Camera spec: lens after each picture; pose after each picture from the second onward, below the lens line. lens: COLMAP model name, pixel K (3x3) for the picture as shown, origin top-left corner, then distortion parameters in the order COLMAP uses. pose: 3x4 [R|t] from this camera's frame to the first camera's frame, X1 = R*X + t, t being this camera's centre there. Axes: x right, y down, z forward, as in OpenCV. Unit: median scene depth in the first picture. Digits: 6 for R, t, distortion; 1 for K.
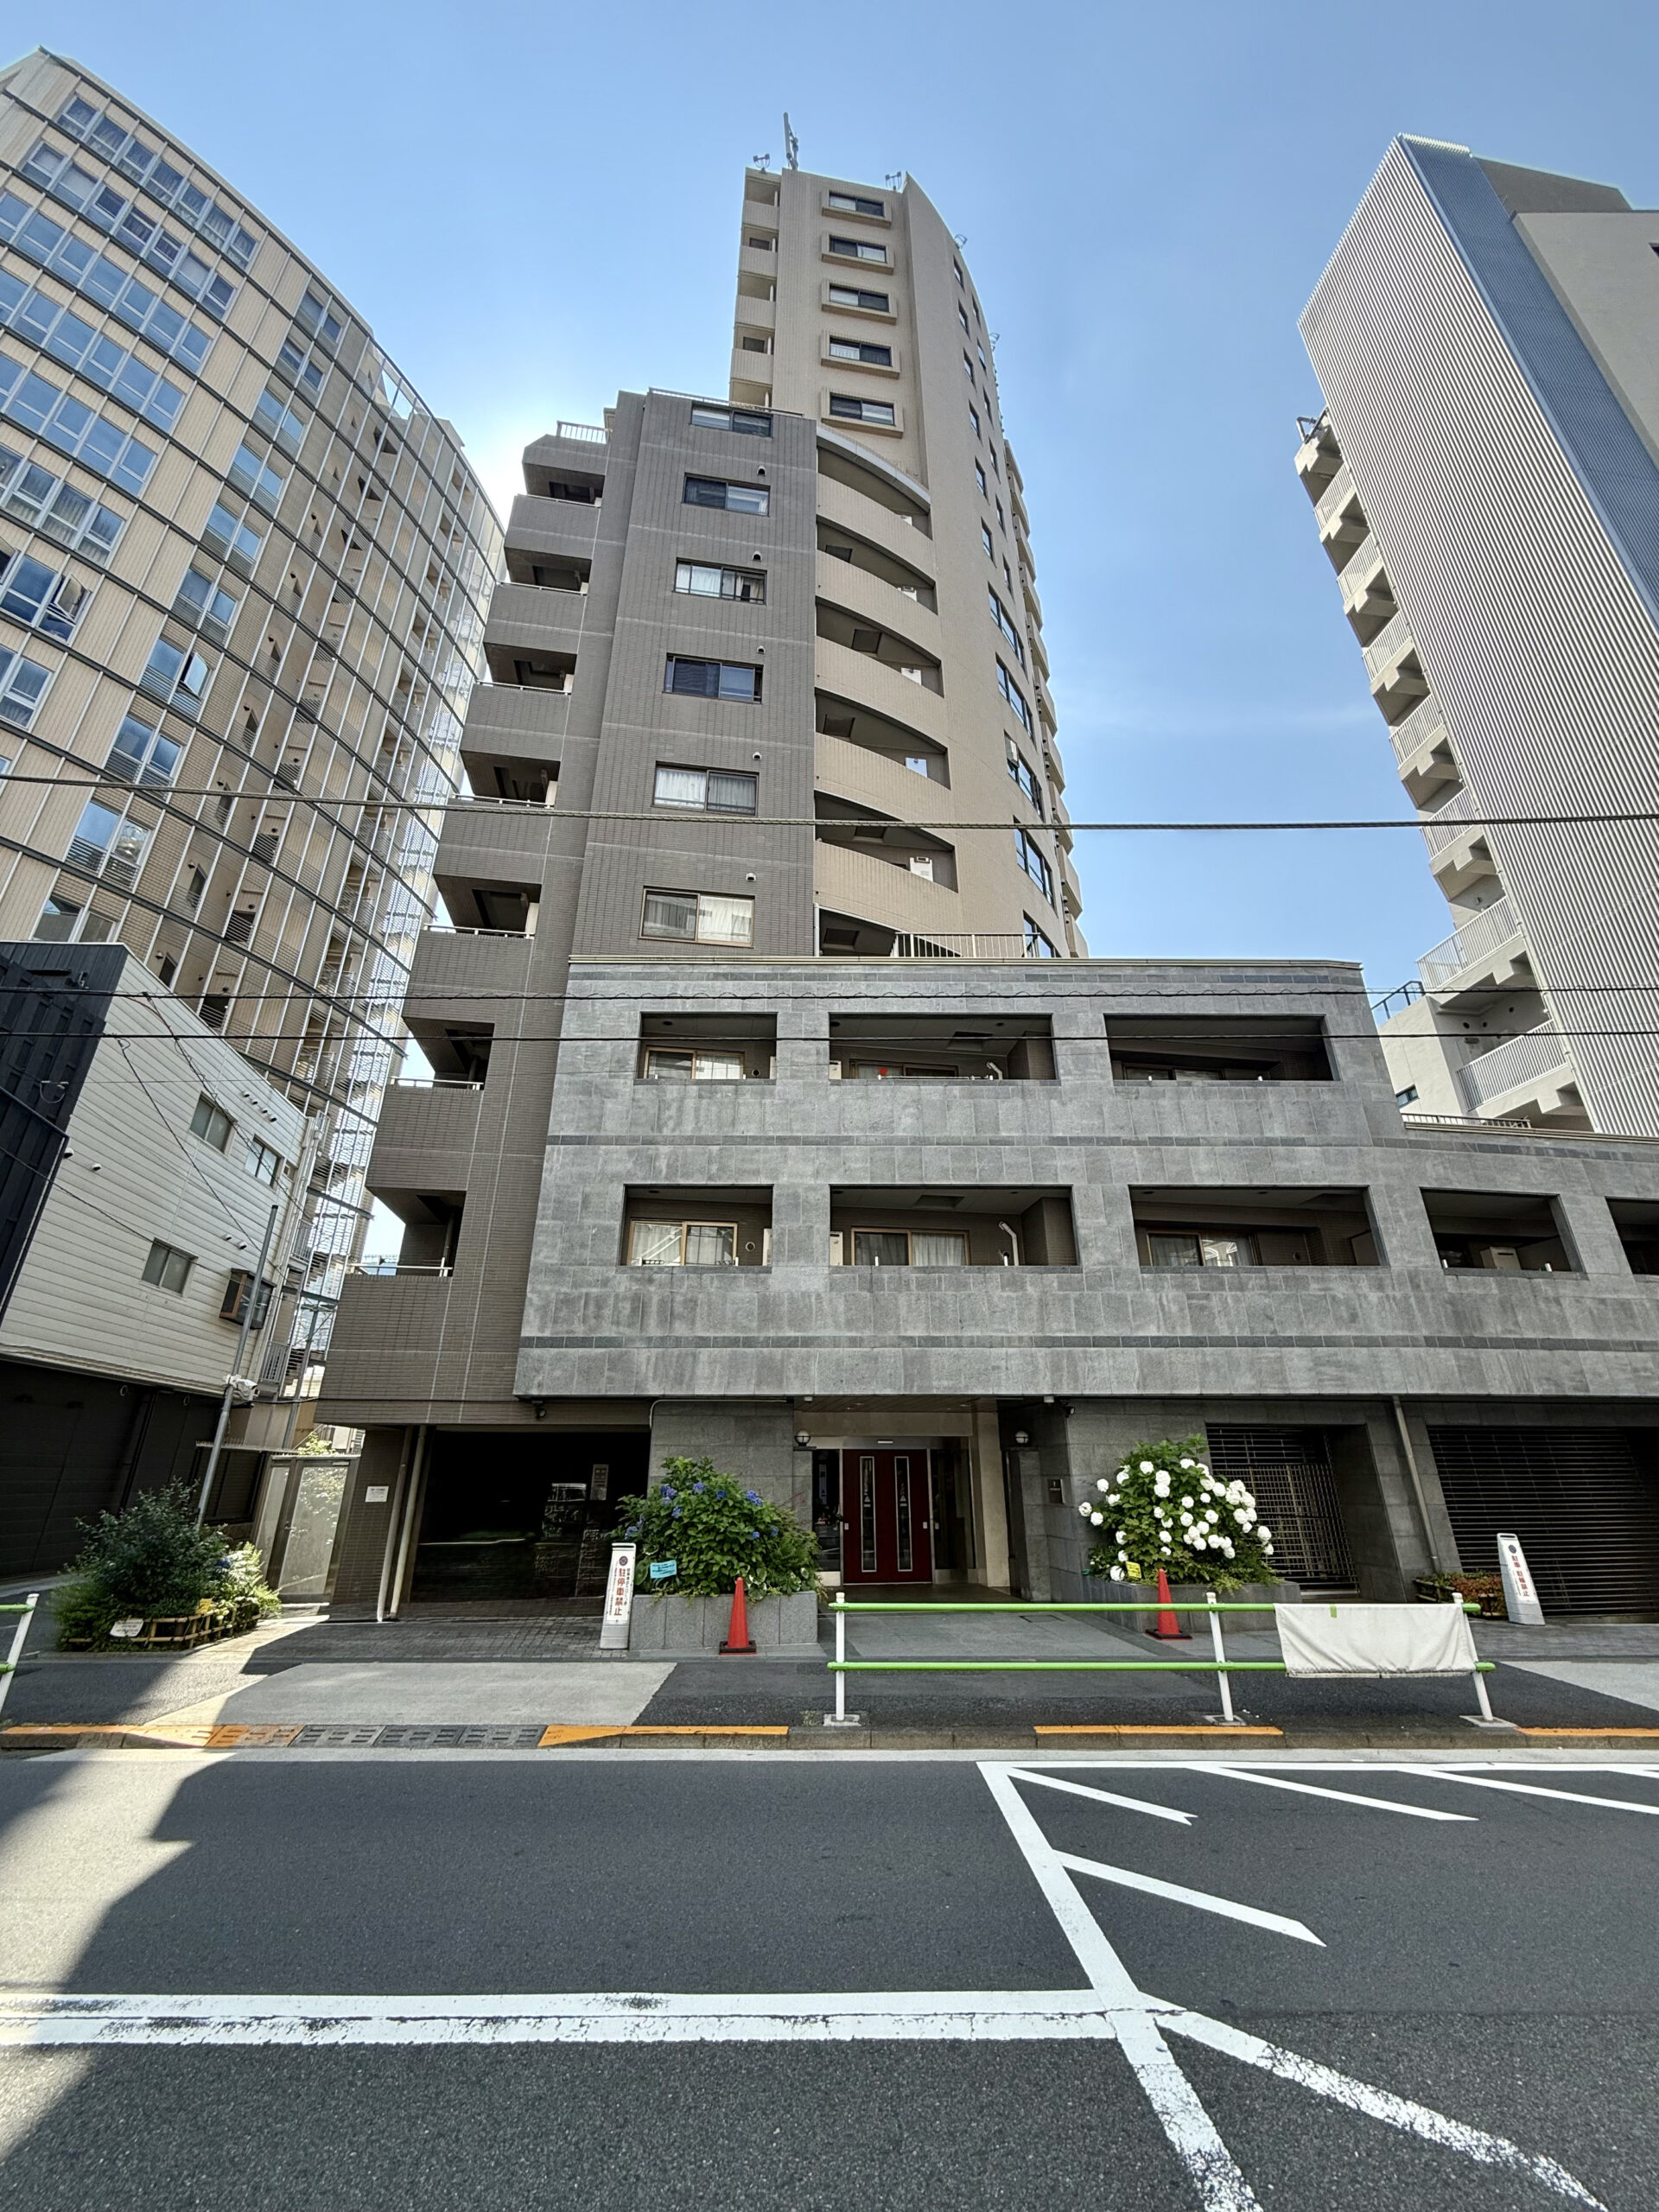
lens RADIAL K [[873.5, 0, 829.5], [0, 873.5, 1106.0], [0, 0, 1]] dist [-0.000101, -0.000011]
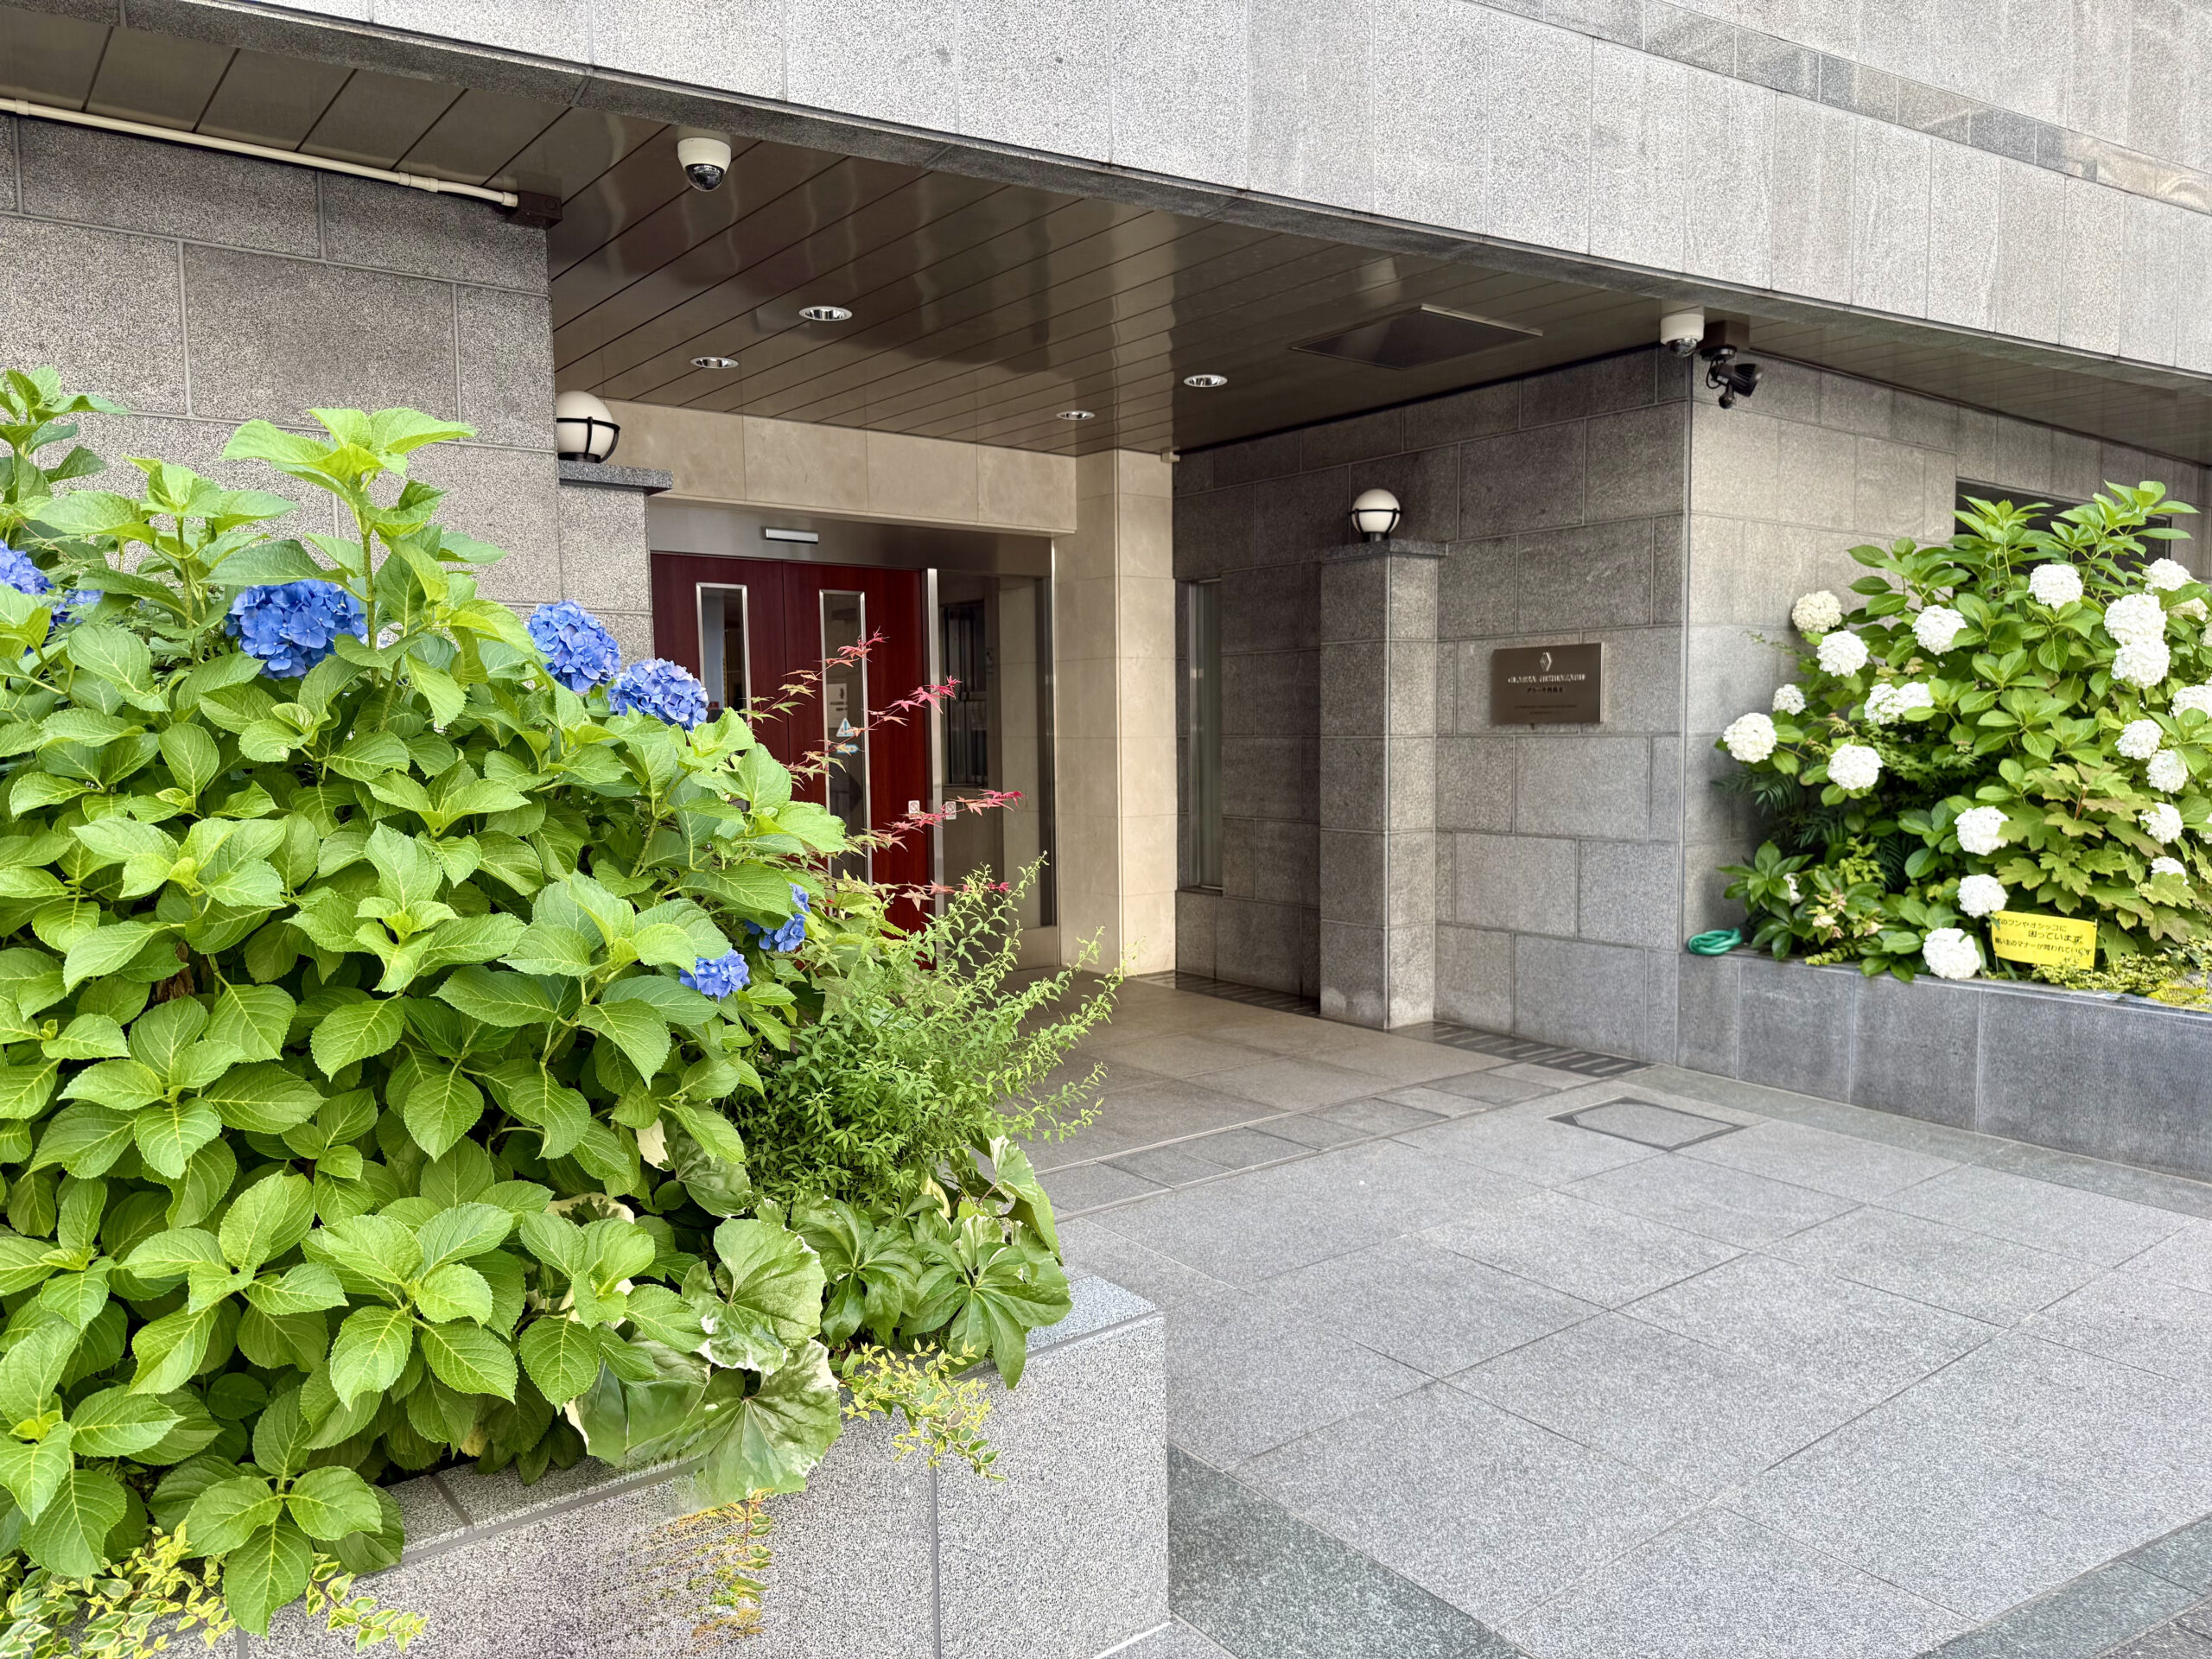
lens RADIAL K [[1563.9, 0, 1106.0], [0, 1563.9, 829.5], [0, 0, 1]] dist [0.000800, -0.000732]
pose [[0.871546, -0.044420, 0.488298, -0.117800], [-0.180473, 0.896909, 0.403711, 0.340281], [-0.455892, -0.439978, 0.773681, 0.730960]]
